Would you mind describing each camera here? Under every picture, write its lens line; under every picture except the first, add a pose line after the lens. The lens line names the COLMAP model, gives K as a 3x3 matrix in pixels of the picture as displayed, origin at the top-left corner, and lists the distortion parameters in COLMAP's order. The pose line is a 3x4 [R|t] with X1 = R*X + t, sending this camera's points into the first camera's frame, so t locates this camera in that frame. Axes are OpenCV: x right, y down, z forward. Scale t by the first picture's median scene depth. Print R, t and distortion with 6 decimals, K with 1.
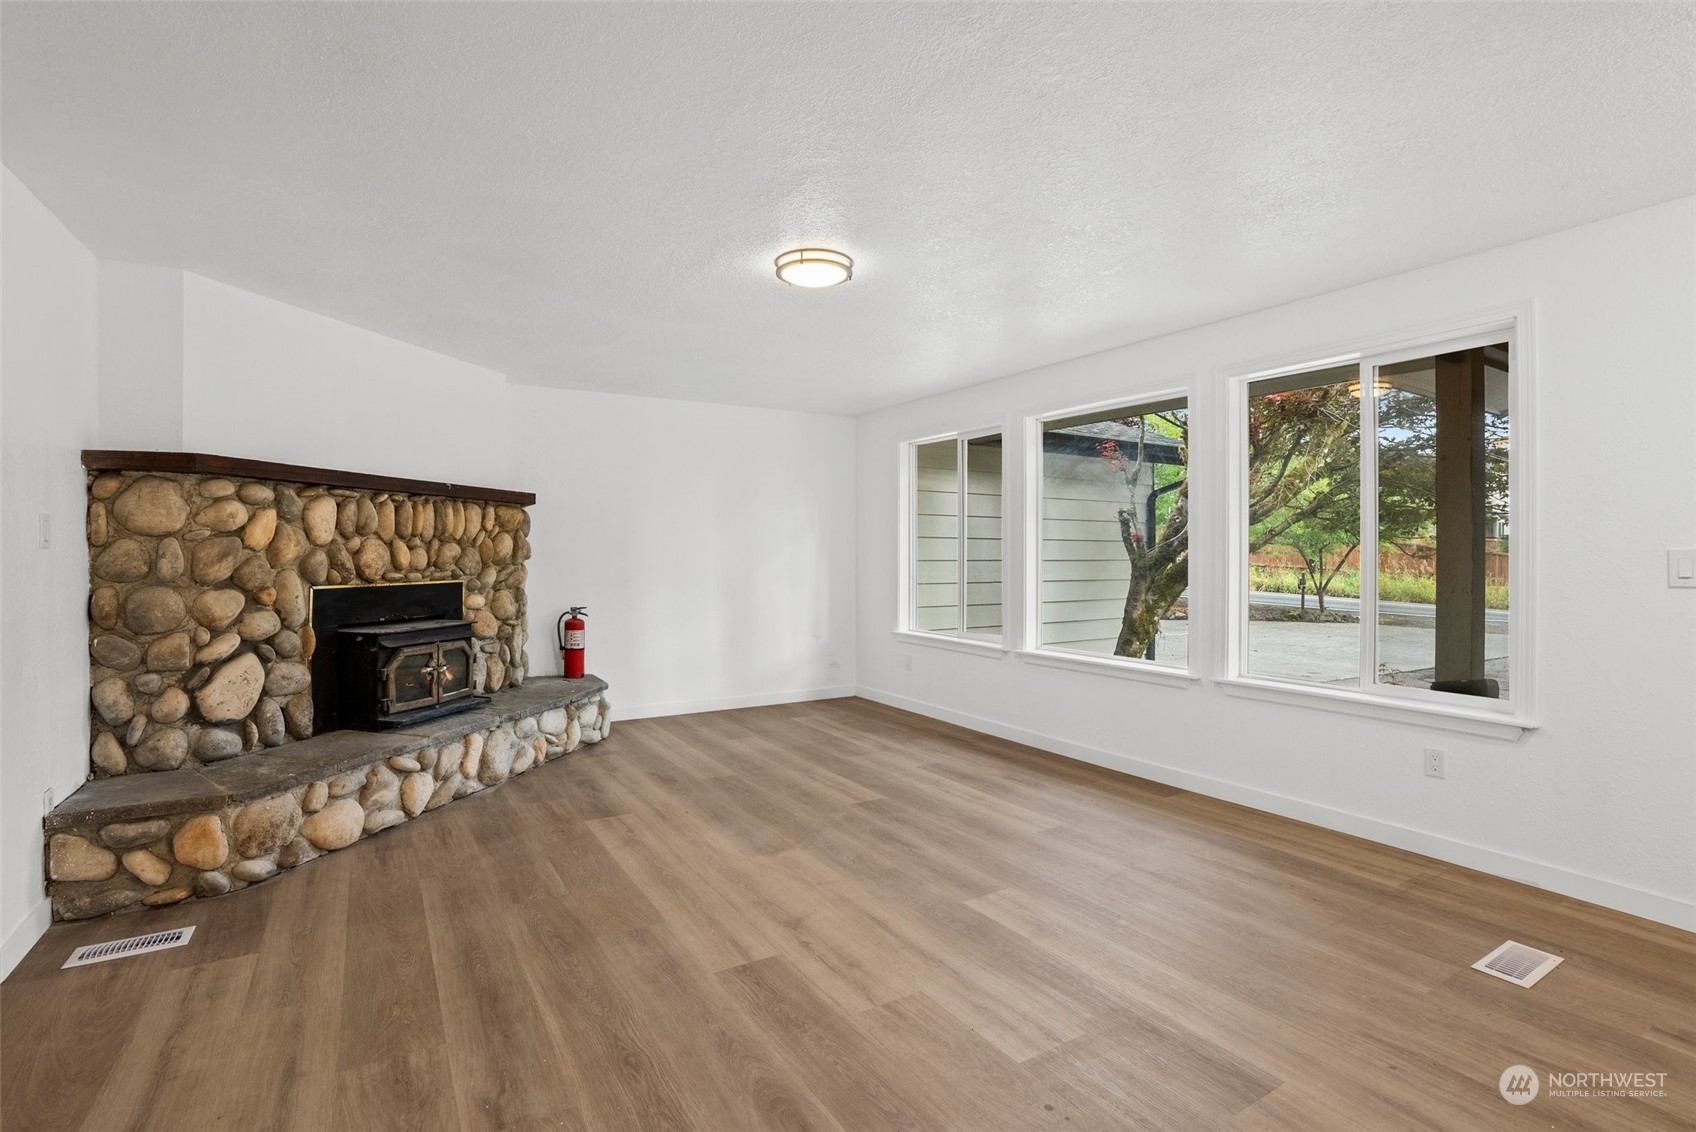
lens RADIAL K [[794.8, 0, 845.7], [0, 794.8, 557.1], [0, 0, 1]] dist [-0.070036, 0.024063]
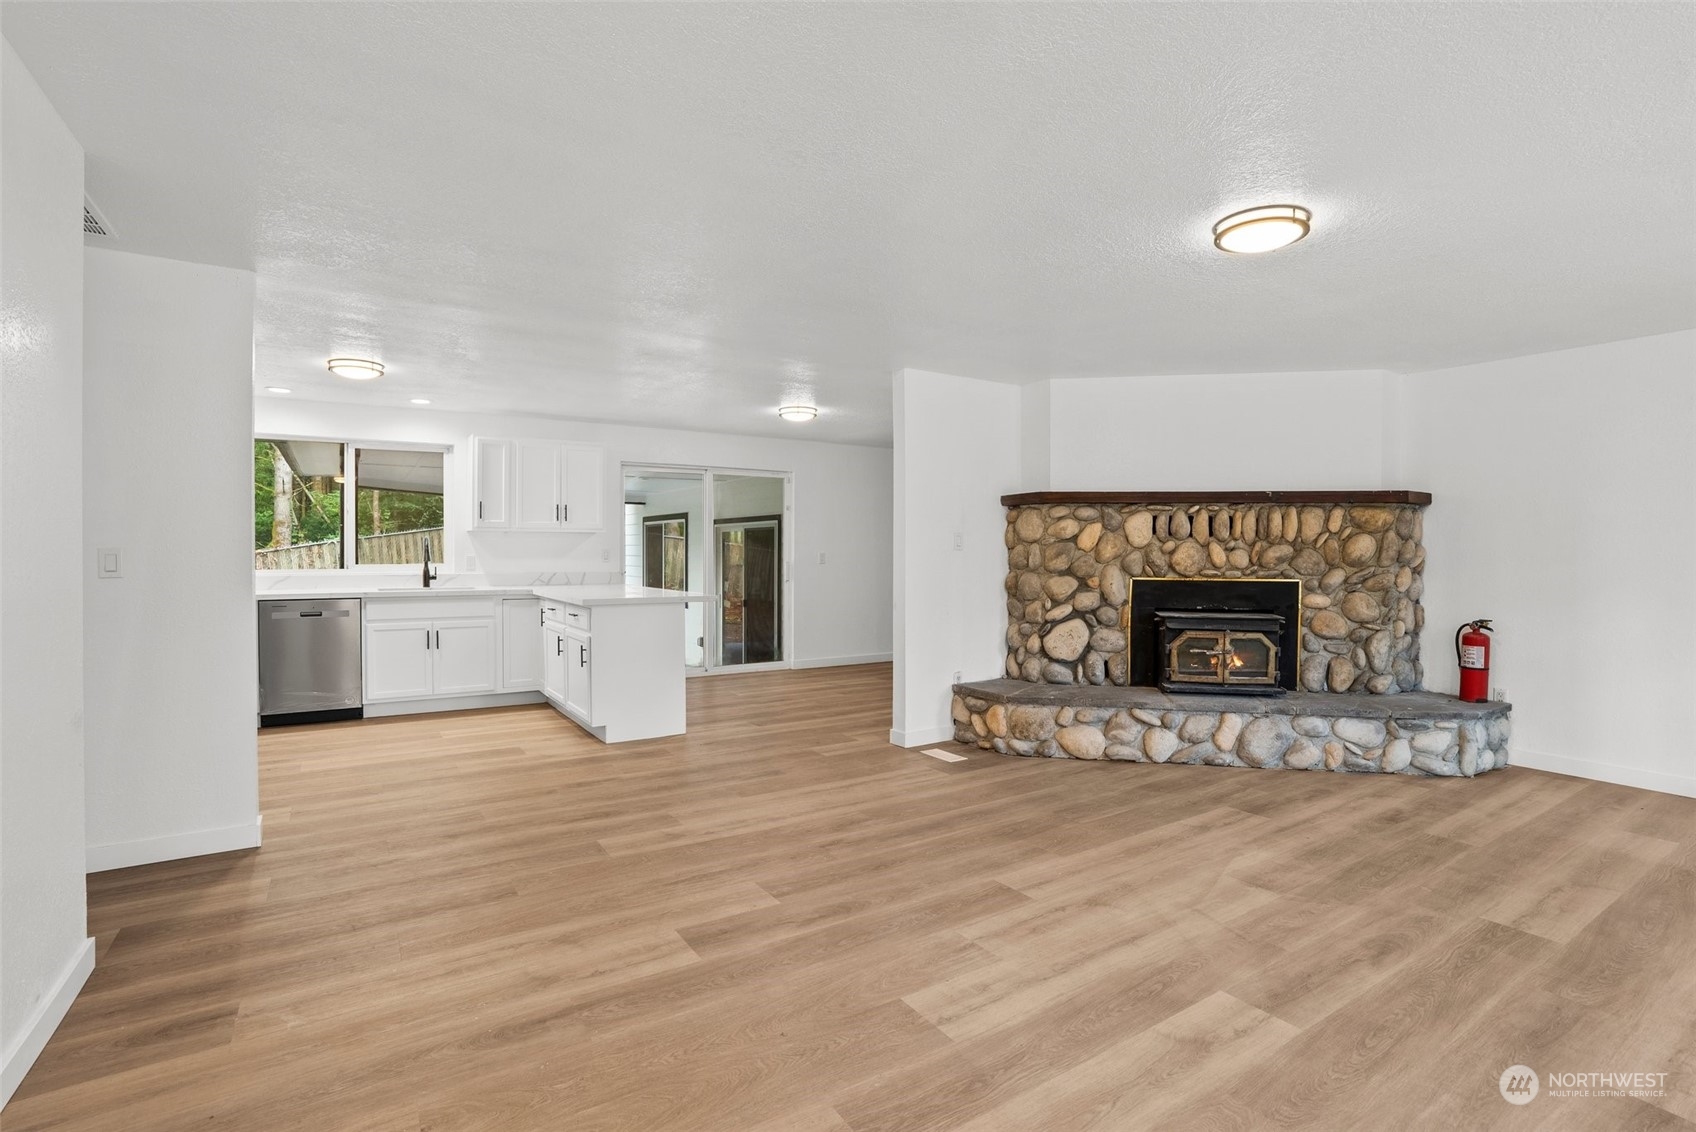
lens RADIAL K [[794.8, 0, 845.7], [0, 794.8, 557.1], [0, 0, 1]] dist [-0.070036, 0.024063]
pose [[0.031622, 0.007787, -0.999470, 0.747074], [-0.010750, 0.999914, 0.007450, -0.003335], [0.999442, 0.010509, 0.031703, 0.477183]]
